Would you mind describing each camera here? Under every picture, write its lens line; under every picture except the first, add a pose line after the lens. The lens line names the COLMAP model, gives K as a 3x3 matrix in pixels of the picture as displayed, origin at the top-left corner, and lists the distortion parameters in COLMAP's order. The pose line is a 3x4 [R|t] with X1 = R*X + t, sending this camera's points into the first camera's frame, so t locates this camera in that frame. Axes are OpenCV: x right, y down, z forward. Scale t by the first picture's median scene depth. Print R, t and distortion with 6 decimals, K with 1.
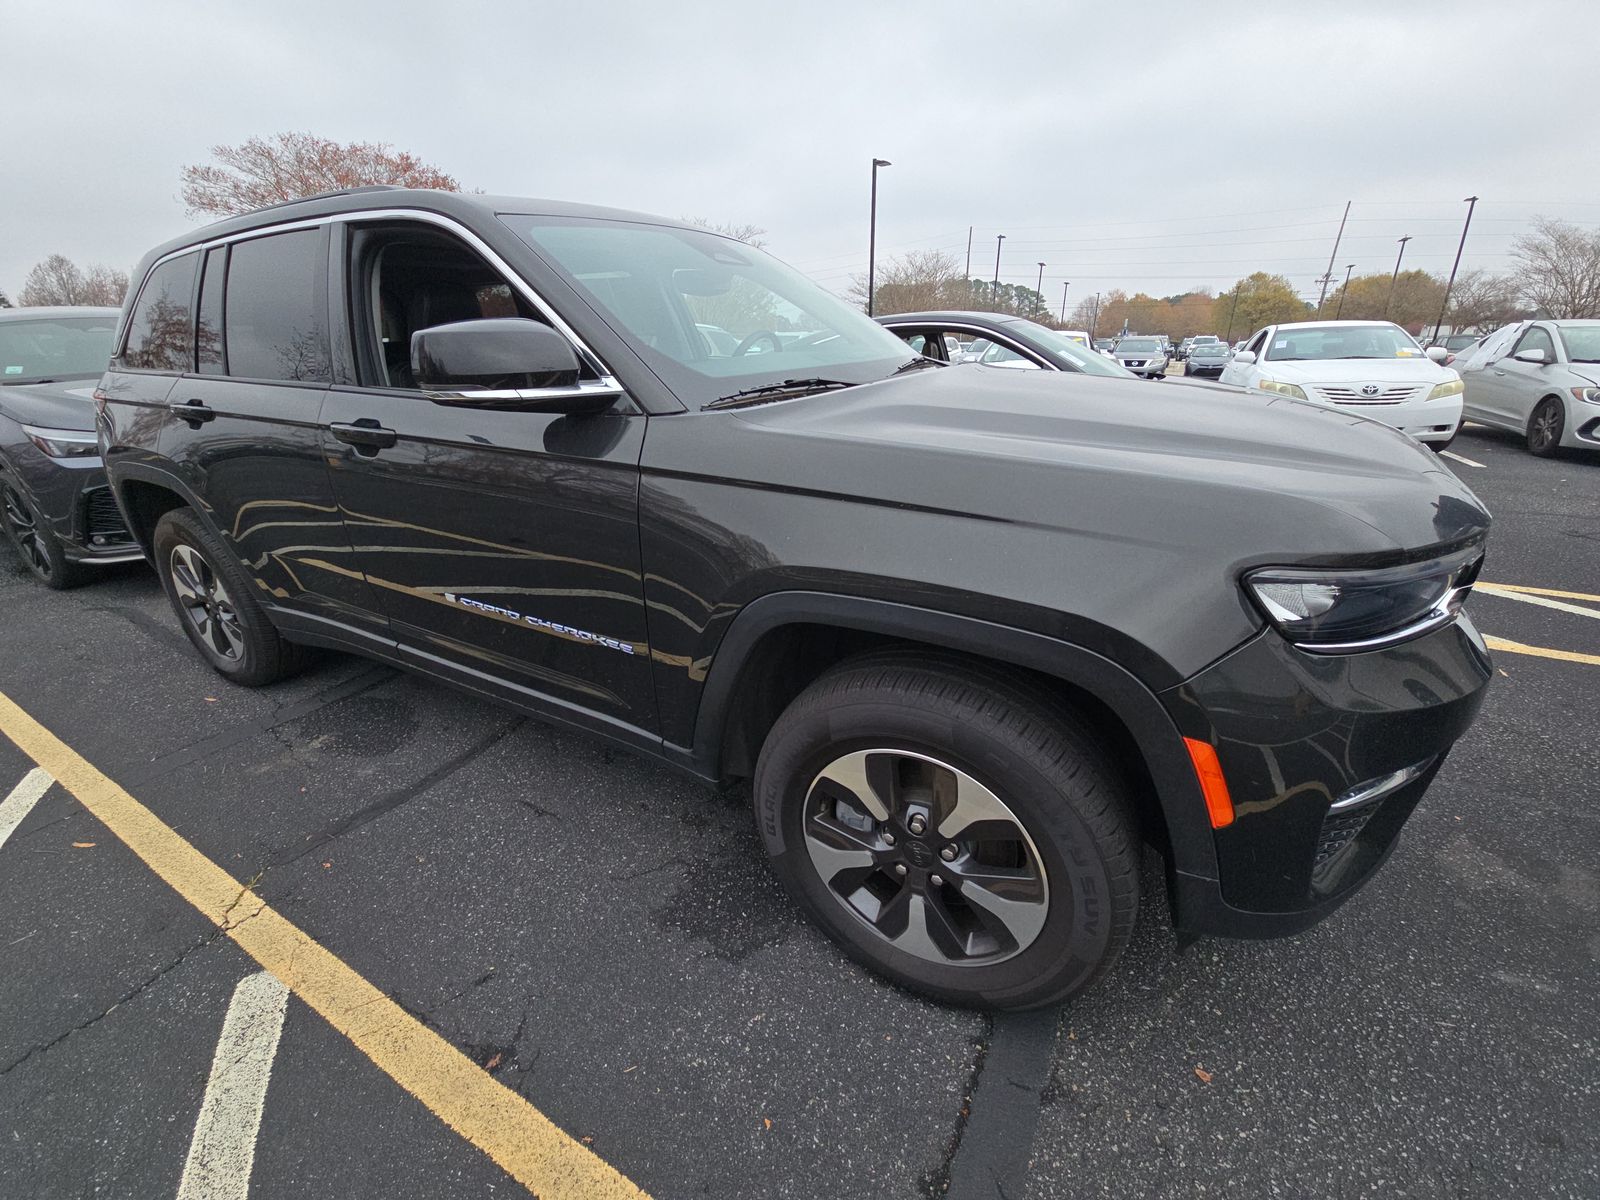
lens RADIAL K [[628.8, 0, 797.3], [0, 628.8, 614.1], [0, 0, 1]] dist [0.034029, -0.014226]
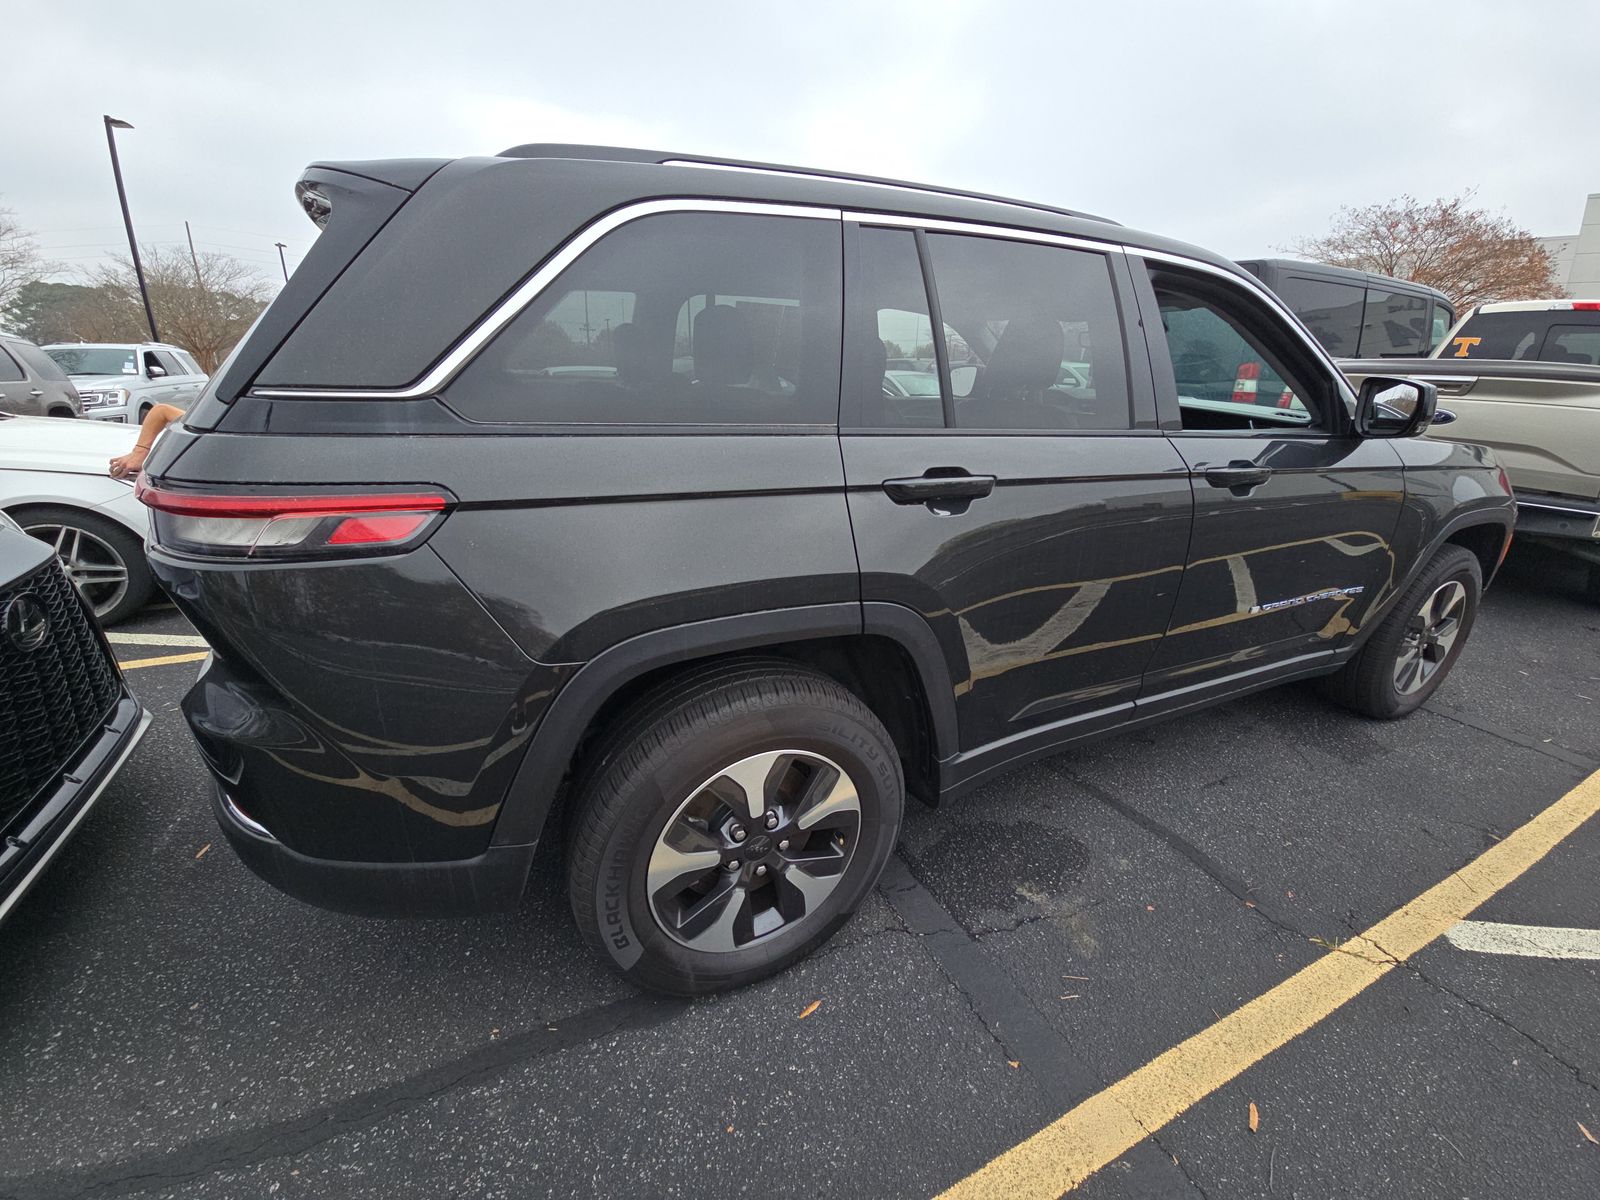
lens RADIAL K [[640.4, 0, 800.4], [0, 640.4, 589.9], [0, 0, 1]] dist [0.016563, -0.015387]
pose [[0.576039, -0.249850, 0.778302, -1.534567], [0.275763, 0.955723, 0.102707, -0.324655], [-0.769502, 0.155463, 0.619433, 0.745467]]
